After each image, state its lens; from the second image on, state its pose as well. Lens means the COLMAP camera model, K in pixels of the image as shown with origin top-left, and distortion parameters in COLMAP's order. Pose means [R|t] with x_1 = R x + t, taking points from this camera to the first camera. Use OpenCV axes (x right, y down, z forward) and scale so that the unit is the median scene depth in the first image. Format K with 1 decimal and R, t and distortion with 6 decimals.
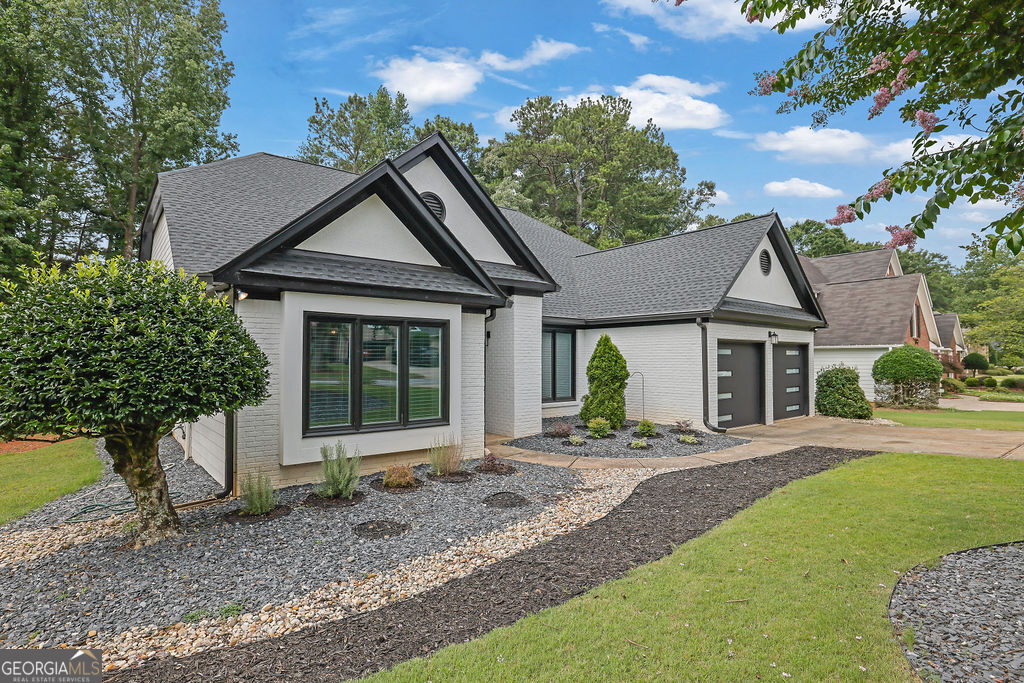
lens RADIAL K [[525.2, 0, 512.4], [0, 525.2, 344.7], [0, 0, 1]] dist [0.000618, -0.000013]
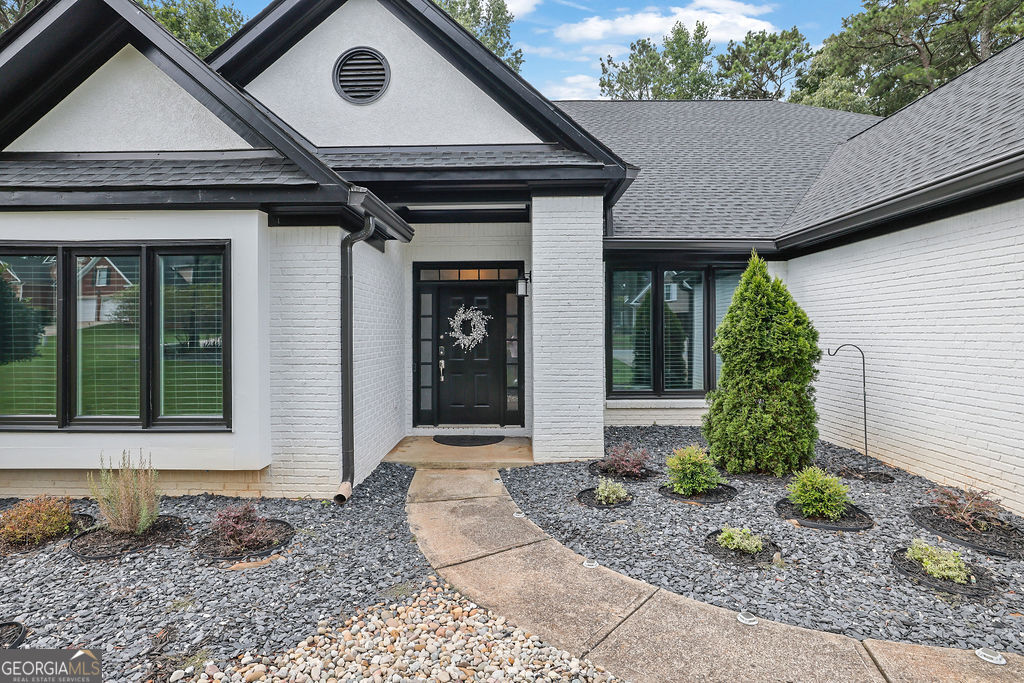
lens RADIAL K [[490.8, 0, 511.2], [0, 490.8, 336.3], [0, 0, 1]] dist [-0.002772, 0.000334]
pose [[0.761685, 0.010294, -0.647865, 0.303839], [0.019363, 0.999066, 0.038639, 0.026804], [0.647658, -0.041975, 0.760774, 0.565956]]
